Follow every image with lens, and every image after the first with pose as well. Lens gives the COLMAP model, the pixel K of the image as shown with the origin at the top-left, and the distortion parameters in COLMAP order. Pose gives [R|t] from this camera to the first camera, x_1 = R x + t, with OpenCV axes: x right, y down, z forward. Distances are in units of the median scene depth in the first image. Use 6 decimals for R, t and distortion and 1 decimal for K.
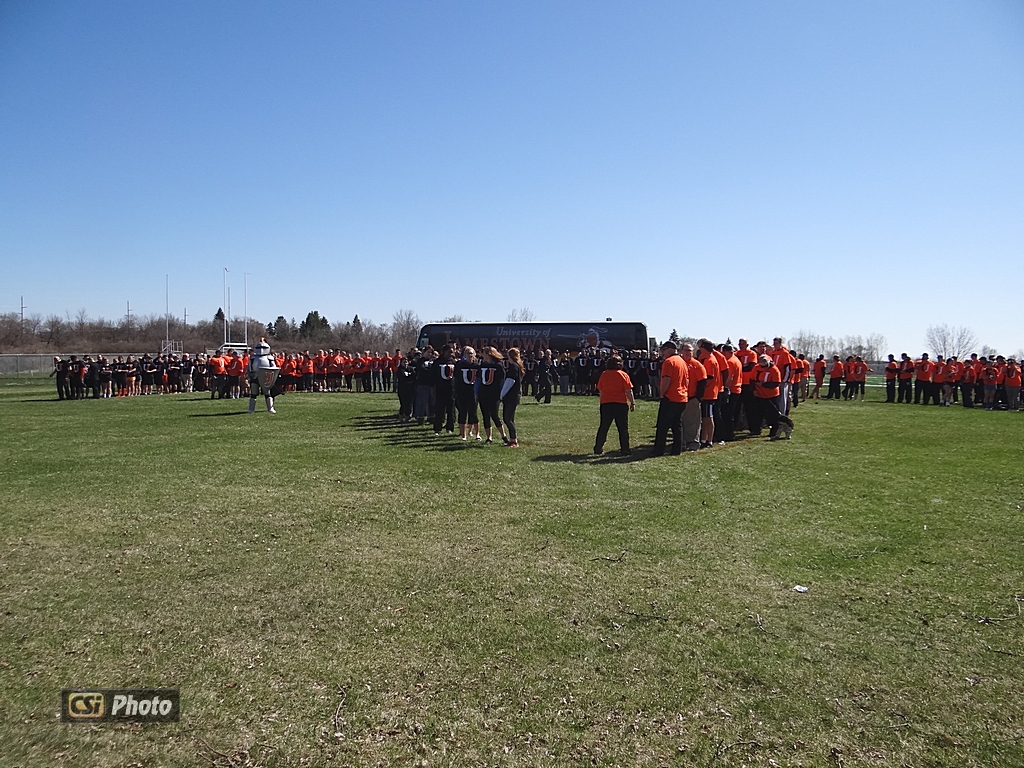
lens RADIAL K [[860.2, 0, 510.9], [0, 860.2, 378.8], [0, 0, 1]] dist [0.040045, -0.020798]
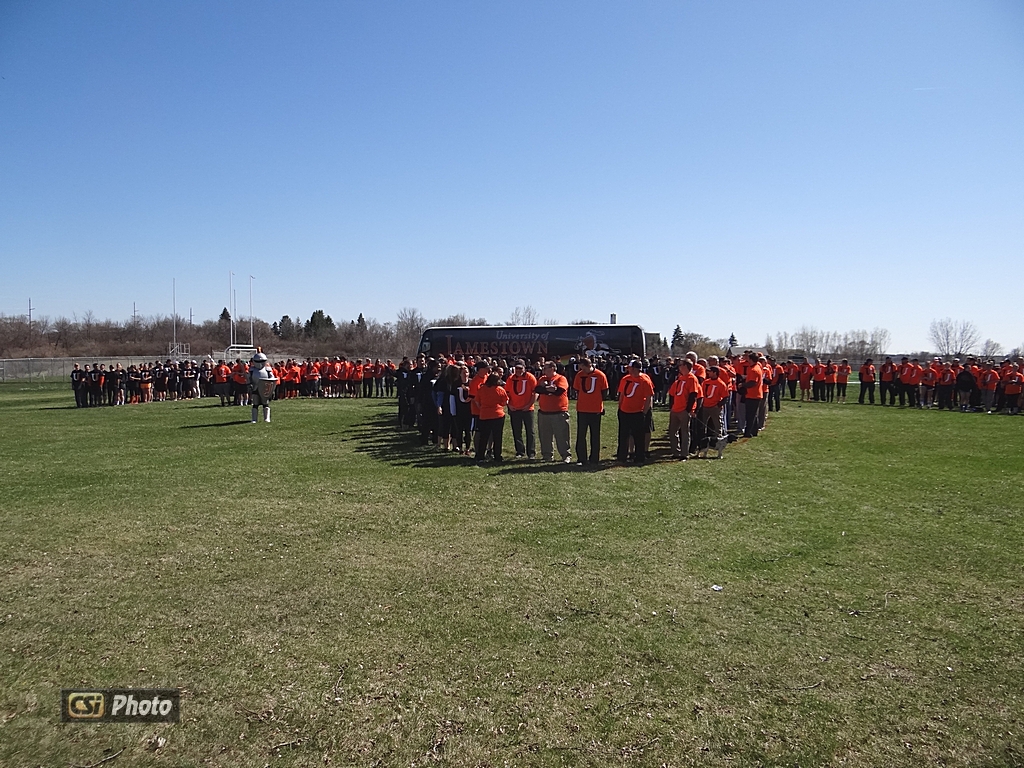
lens RADIAL K [[860.2, 0, 513.3], [0, 860.2, 386.0], [0, 0, 1]] dist [0.040045, -0.020798]
pose [[0.999974, -0.006374, -0.003277, 0.038418], [0.006417, 0.999892, 0.013255, -0.045001], [0.003192, -0.013276, 0.999907, -0.161267]]
